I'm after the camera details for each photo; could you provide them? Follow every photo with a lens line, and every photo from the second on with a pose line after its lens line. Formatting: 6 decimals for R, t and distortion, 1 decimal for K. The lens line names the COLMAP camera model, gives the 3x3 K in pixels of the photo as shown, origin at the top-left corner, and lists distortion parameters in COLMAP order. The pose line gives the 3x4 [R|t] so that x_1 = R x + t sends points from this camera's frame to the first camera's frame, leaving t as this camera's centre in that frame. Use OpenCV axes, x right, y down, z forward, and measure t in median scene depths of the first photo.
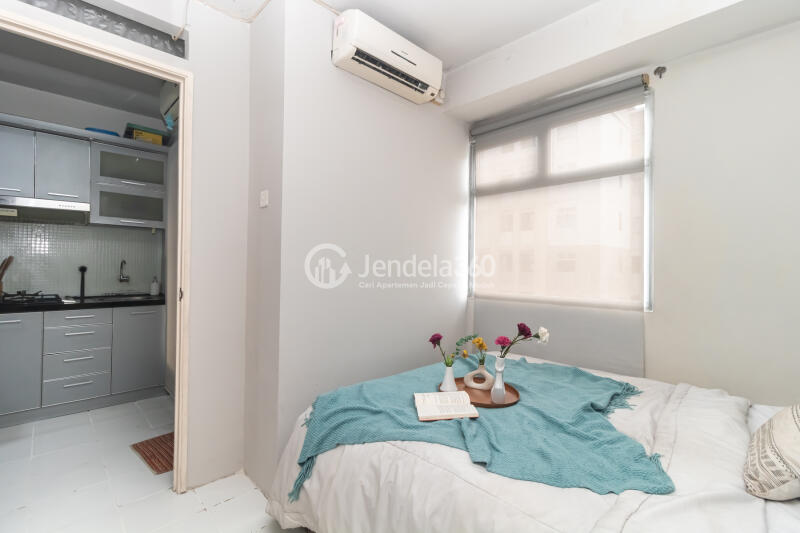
lens RADIAL K [[364.1, 0, 401.6], [0, 364.1, 266.9], [0, 0, 1]] dist [0.000130, 0.000319]
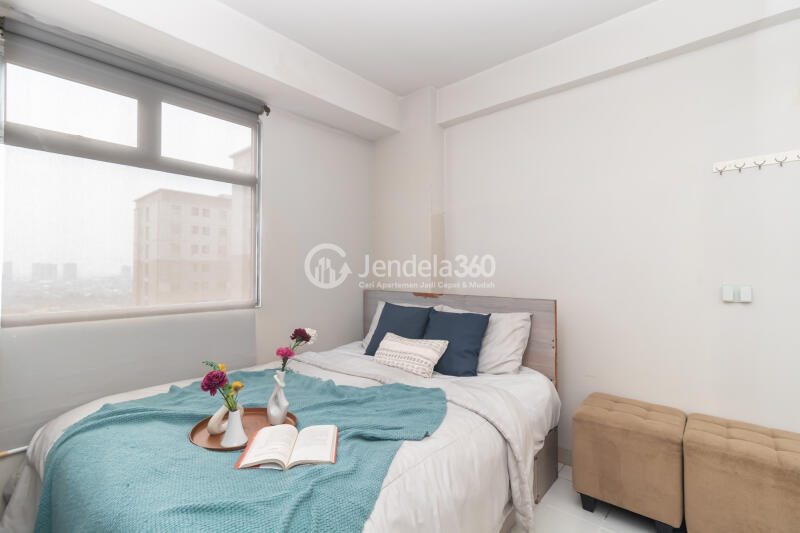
lens RADIAL K [[364.1, 0, 401.4], [0, 364.1, 263.4], [0, 0, 1]] dist [0.000130, 0.000319]
pose [[-0.068720, 0.002591, 0.997633, -0.836583], [-0.004212, 0.999987, -0.002888, -0.027145], [-0.997627, -0.004401, -0.068708, 0.973760]]
